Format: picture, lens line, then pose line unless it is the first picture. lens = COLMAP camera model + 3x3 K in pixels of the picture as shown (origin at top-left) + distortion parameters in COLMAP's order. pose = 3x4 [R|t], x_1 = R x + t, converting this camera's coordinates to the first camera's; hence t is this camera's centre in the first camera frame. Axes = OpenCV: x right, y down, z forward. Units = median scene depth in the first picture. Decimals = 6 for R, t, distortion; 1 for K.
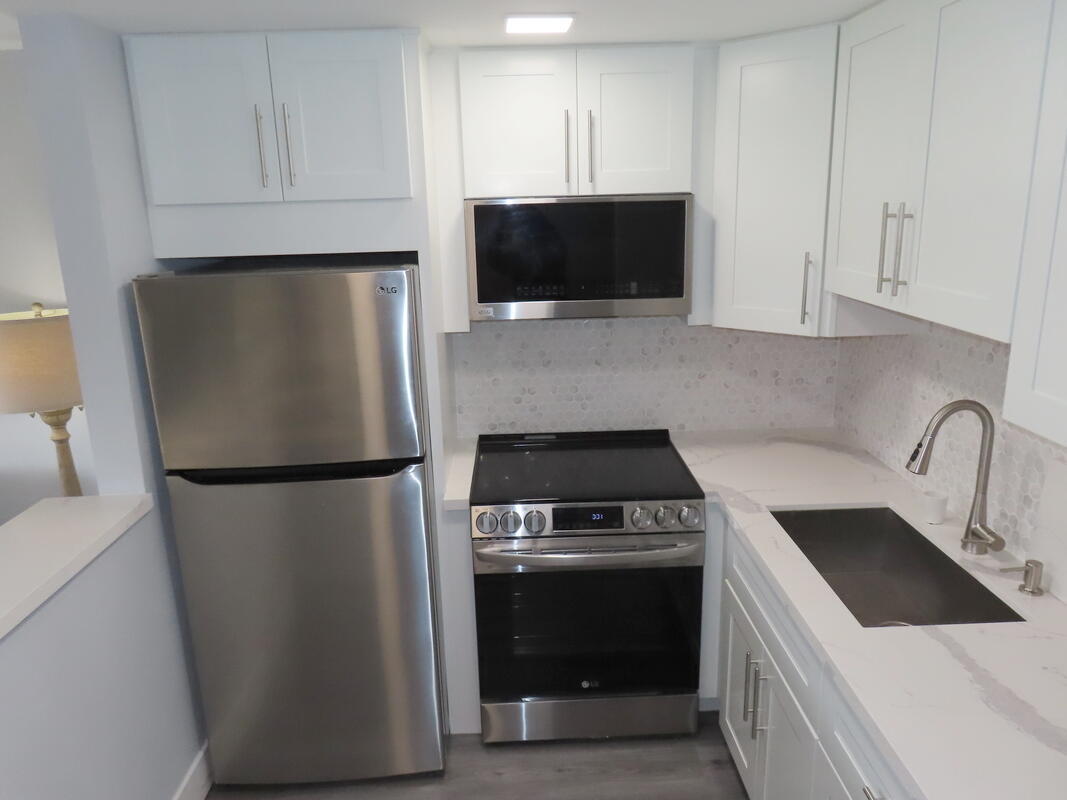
lens RADIAL K [[771.3, 0, 533.5], [0, 771.3, 400.0], [0, 0, 1]] dist [-0.003284, 0.001007]
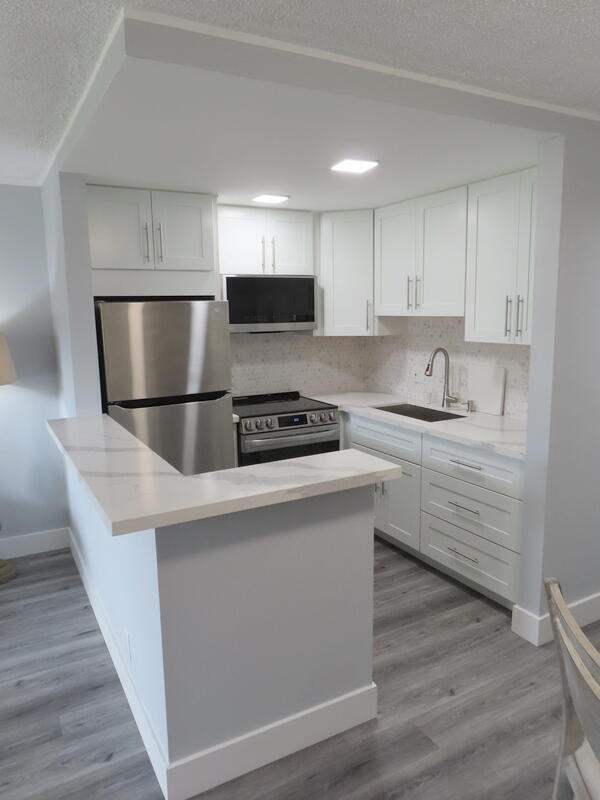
lens RADIAL K [[578.1, 0, 300.0], [0, 578.1, 400.0], [0, 0, 1]] dist [0.001744, 0.000786]
pose [[0.886534, -0.061022, 0.458622, -0.647076], [0.110229, 0.990578, -0.081274, 0.229641], [-0.449341, 0.122606, 0.884907, -0.441240]]
